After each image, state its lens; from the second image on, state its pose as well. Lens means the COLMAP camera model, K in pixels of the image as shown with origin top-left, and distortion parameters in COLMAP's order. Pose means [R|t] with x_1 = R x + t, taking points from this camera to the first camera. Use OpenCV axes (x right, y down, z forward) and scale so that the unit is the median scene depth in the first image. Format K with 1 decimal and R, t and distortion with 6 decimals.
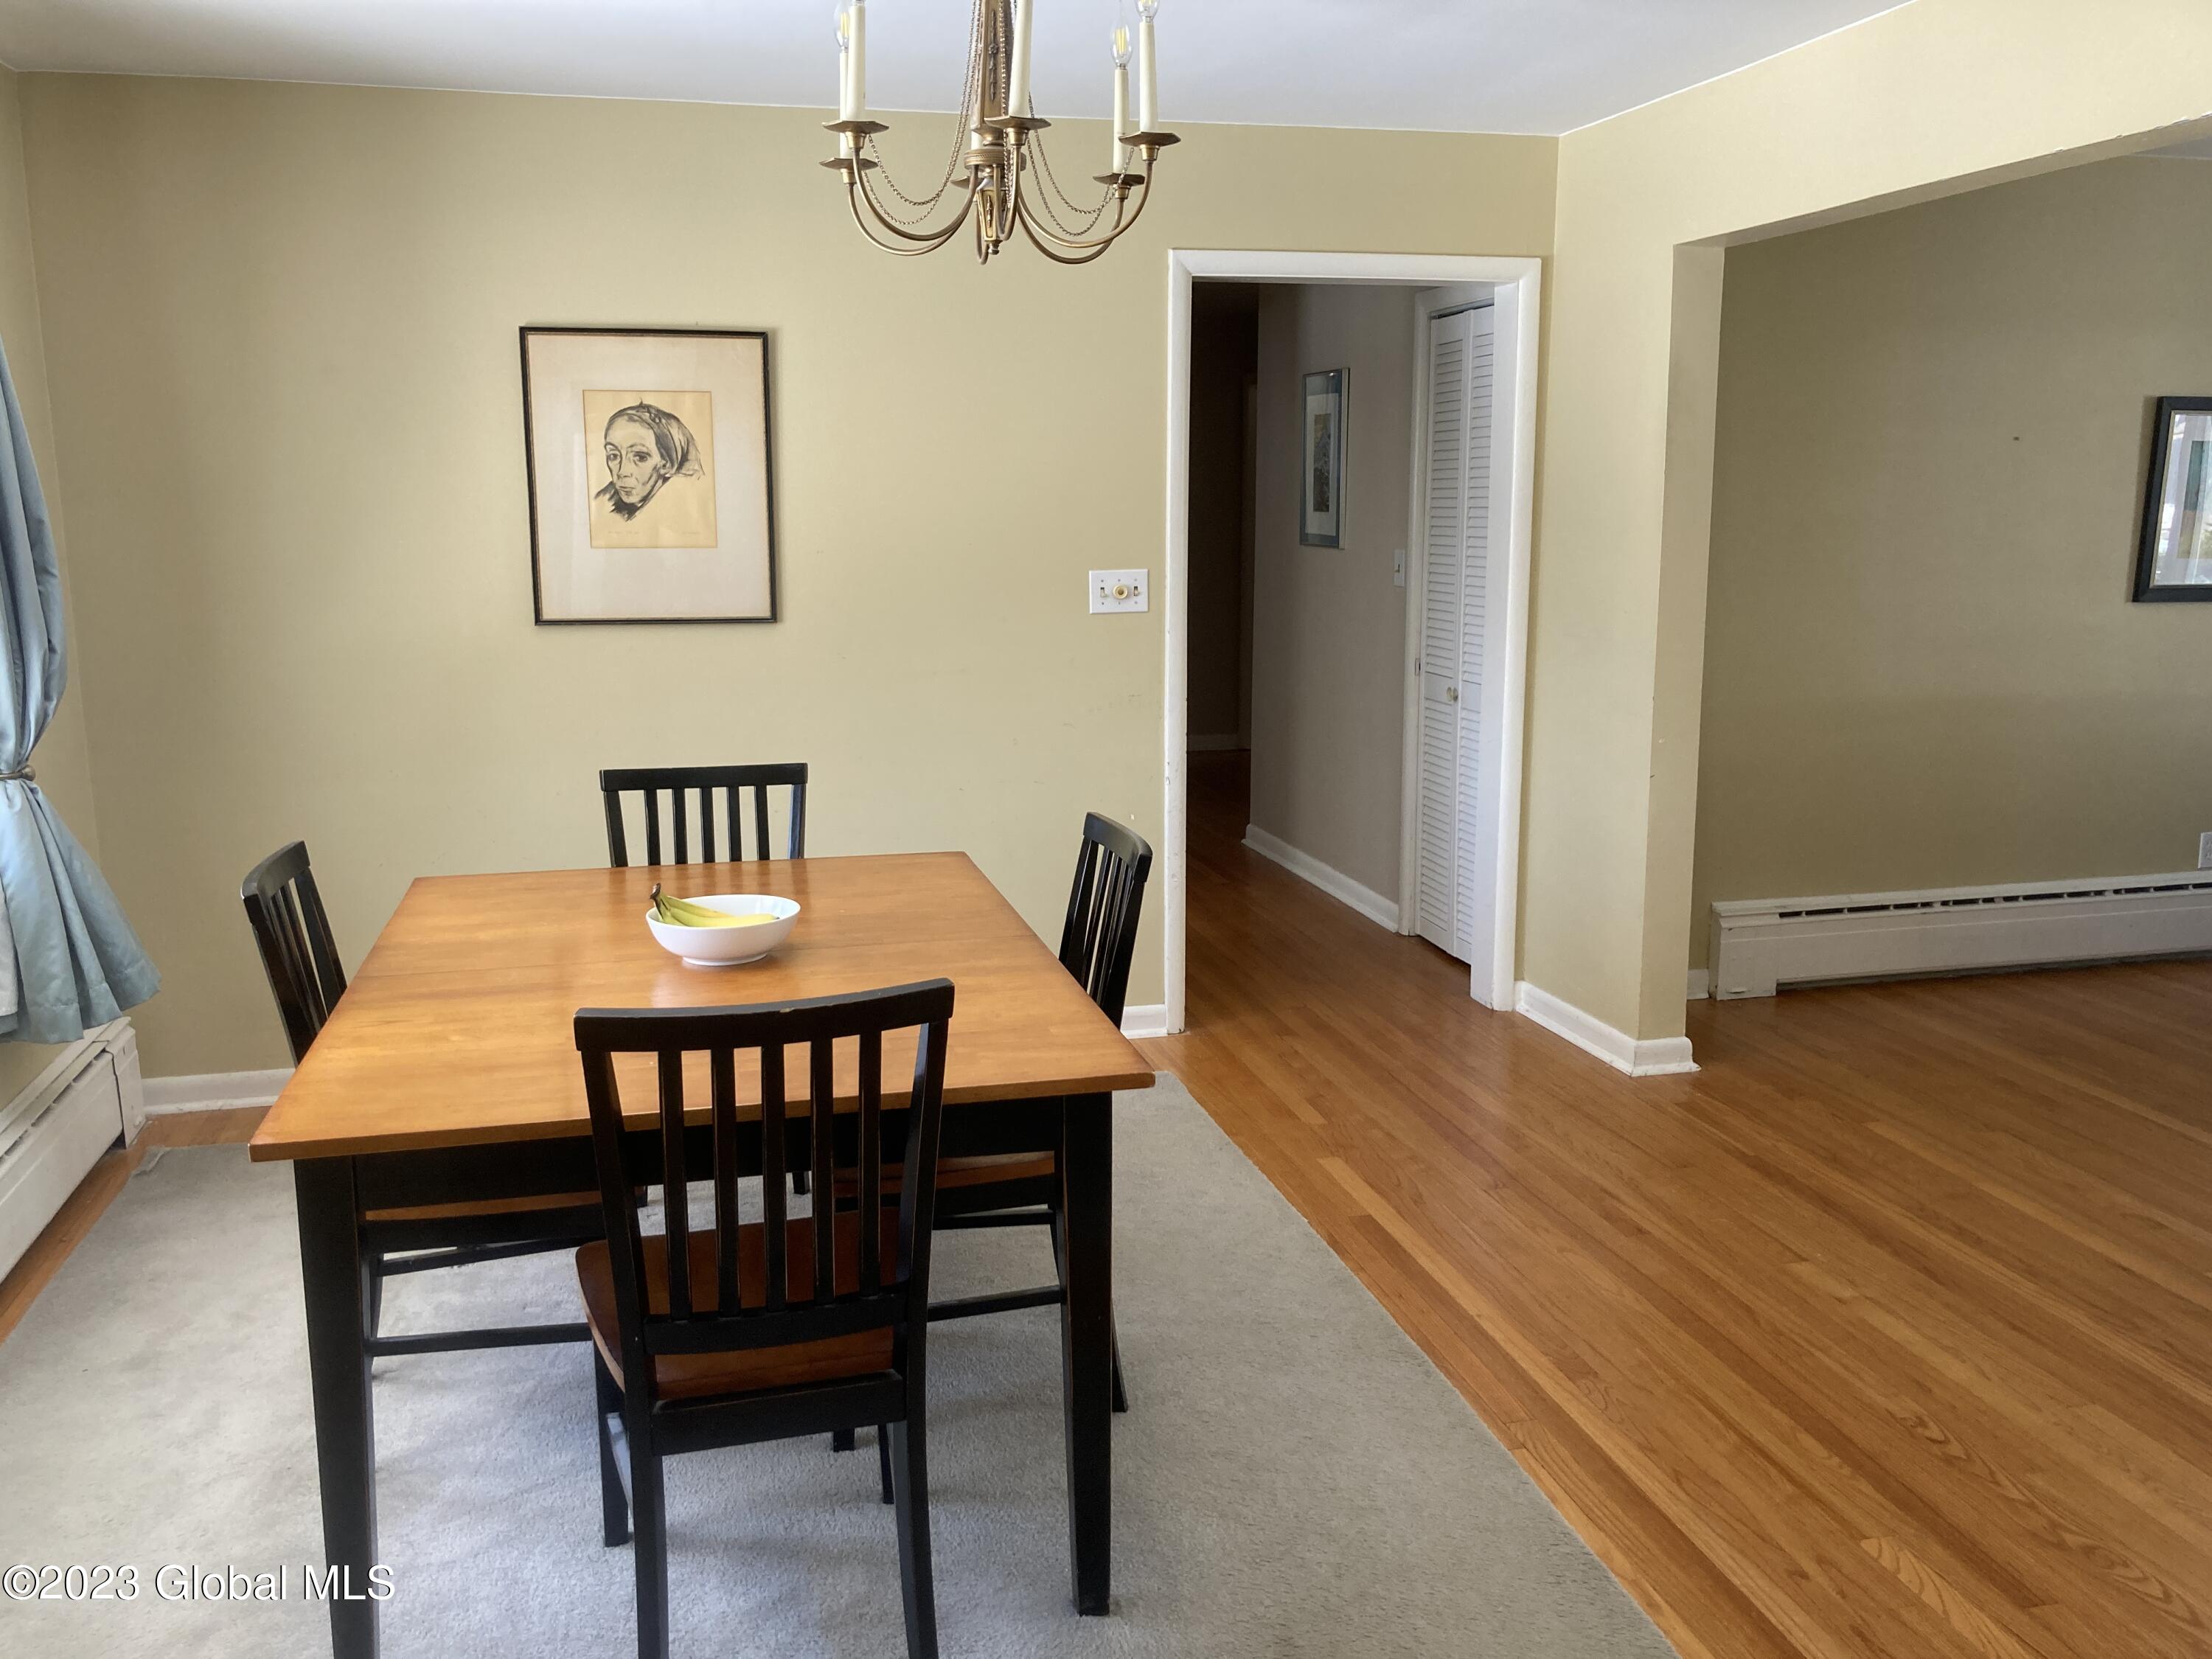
lens RADIAL K [[1813.2, 0, 1072.1], [0, 1813.2, 832.0], [0, 0, 1]] dist [0.025566, -0.007583]
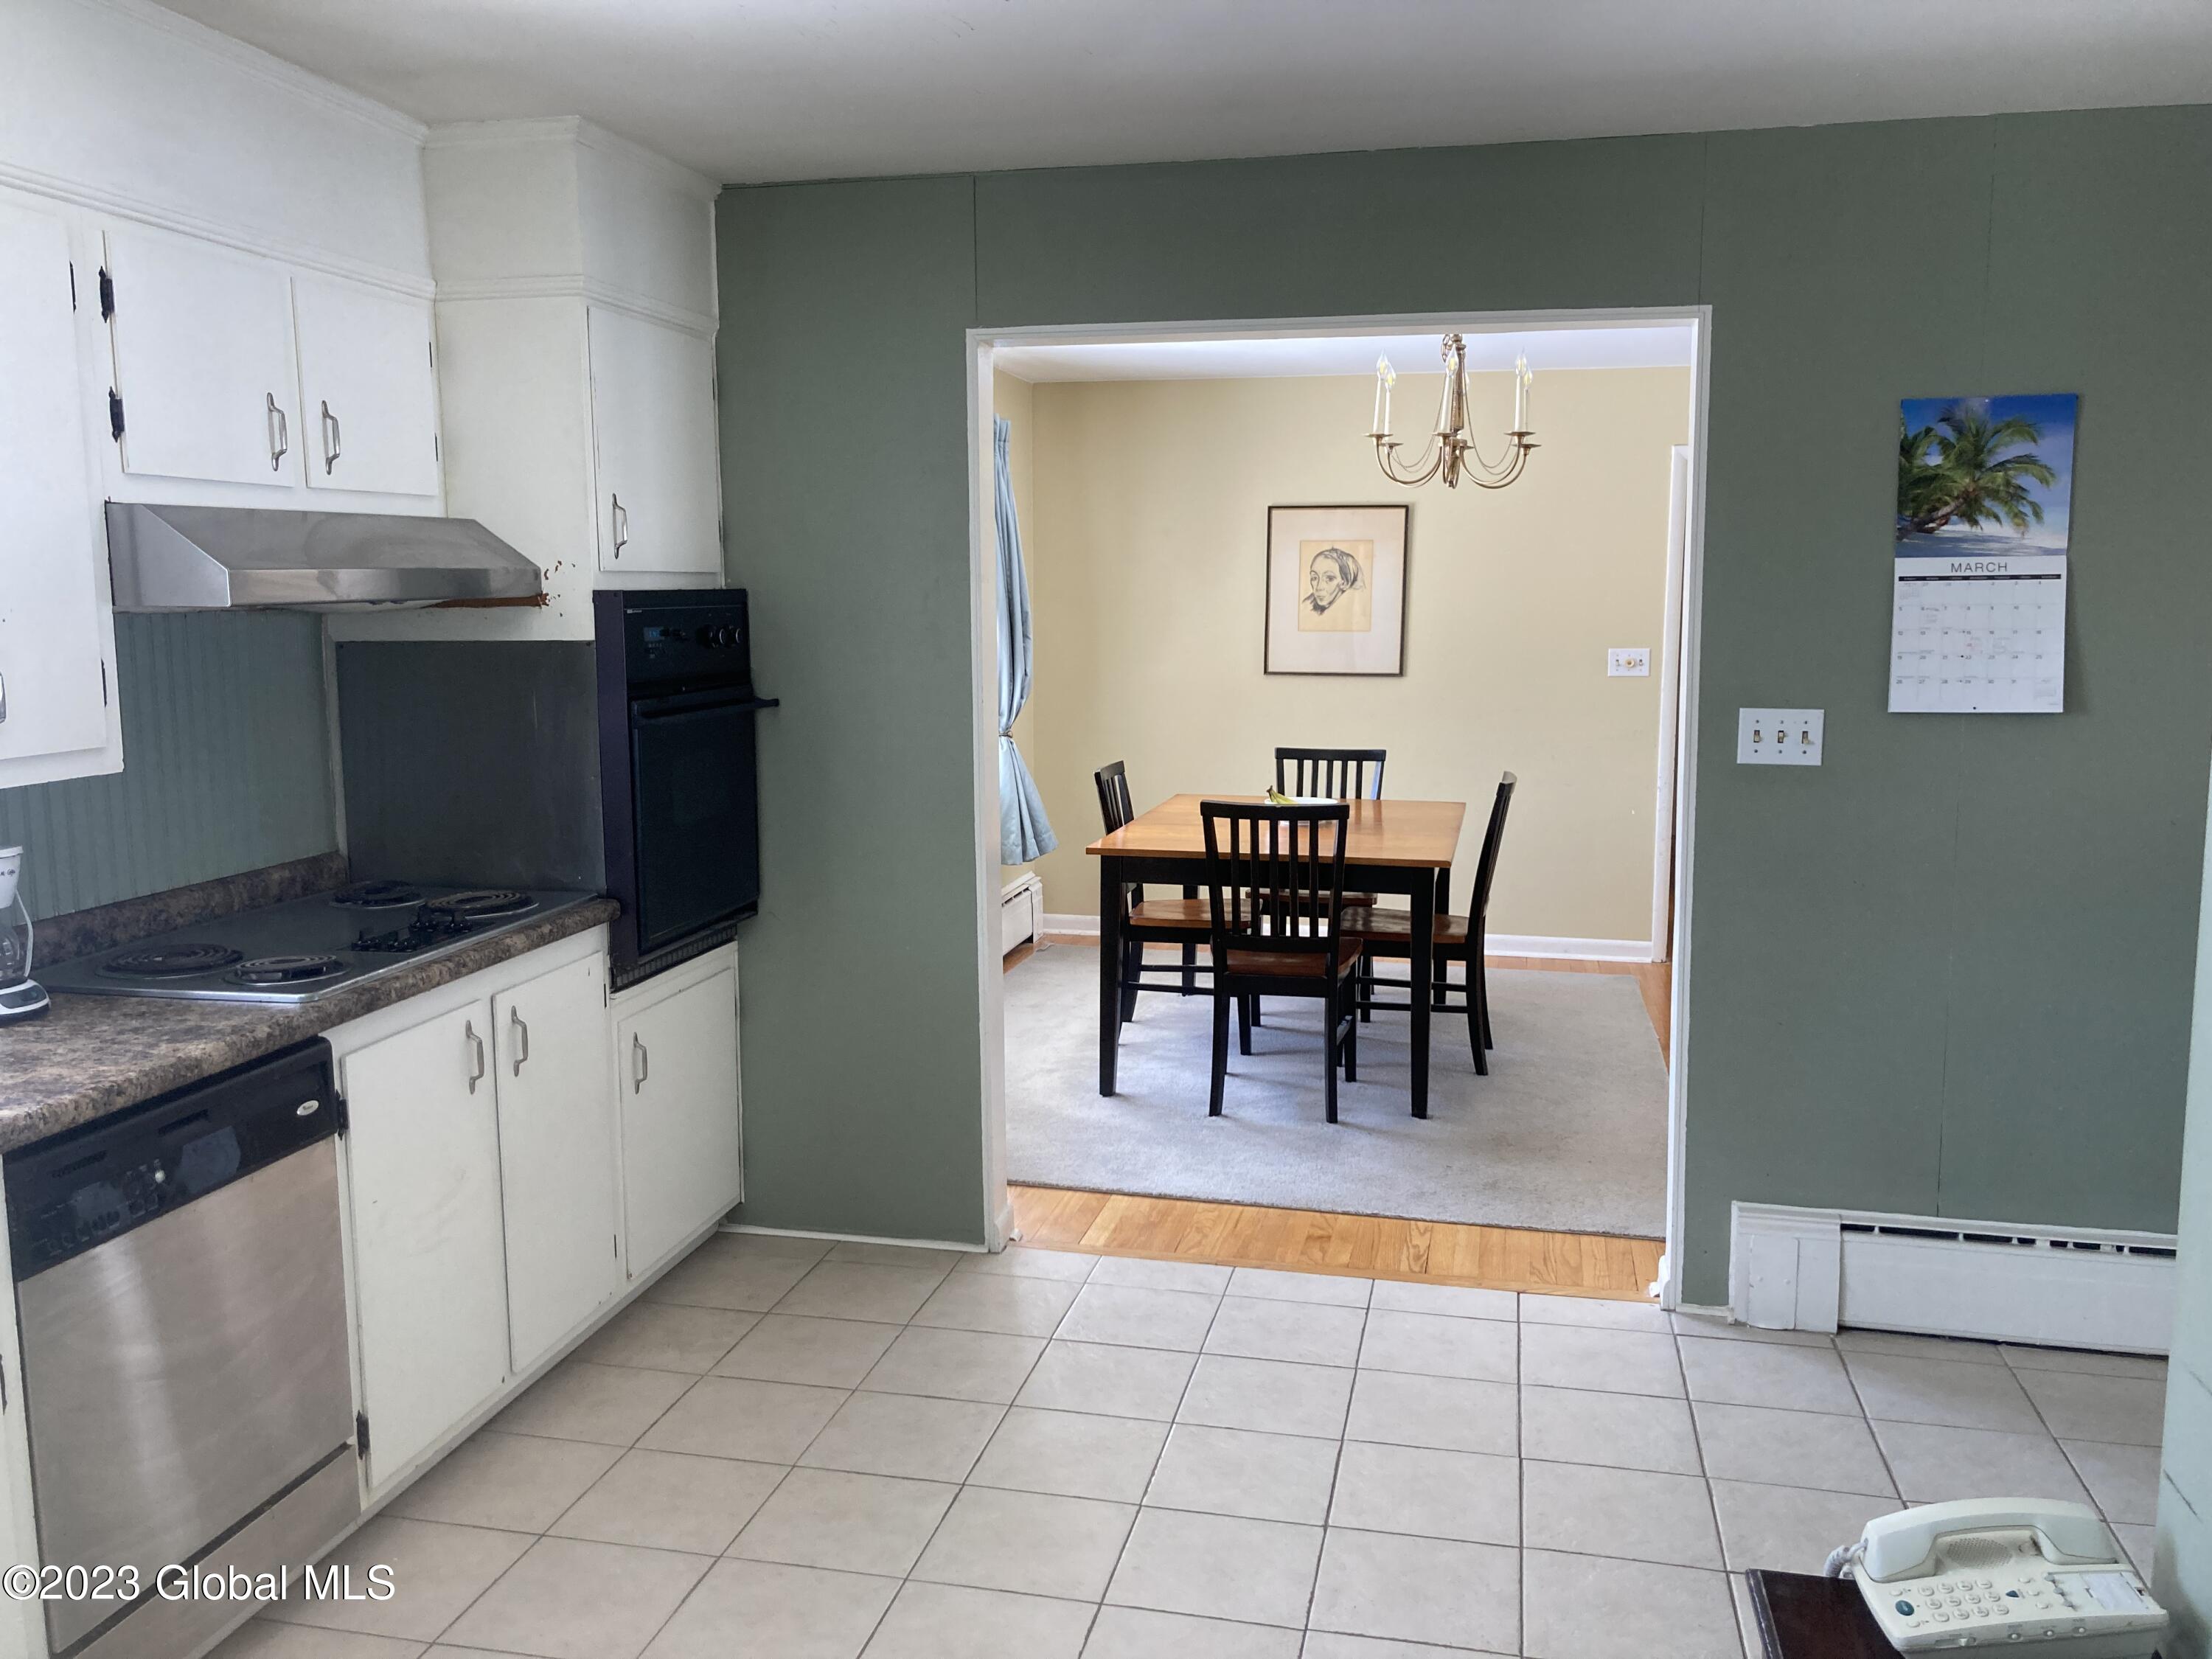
lens RADIAL K [[1781.3, 0, 1106.0], [0, 1781.3, 829.5], [0, 0, 1]] dist [0.158616, 0.000620]
pose [[0.902847, 0.063434, -0.425257, 0.334120], [-0.085983, 0.995716, -0.034019, 0.115216], [0.421277, 0.067279, 0.904433, -0.659381]]
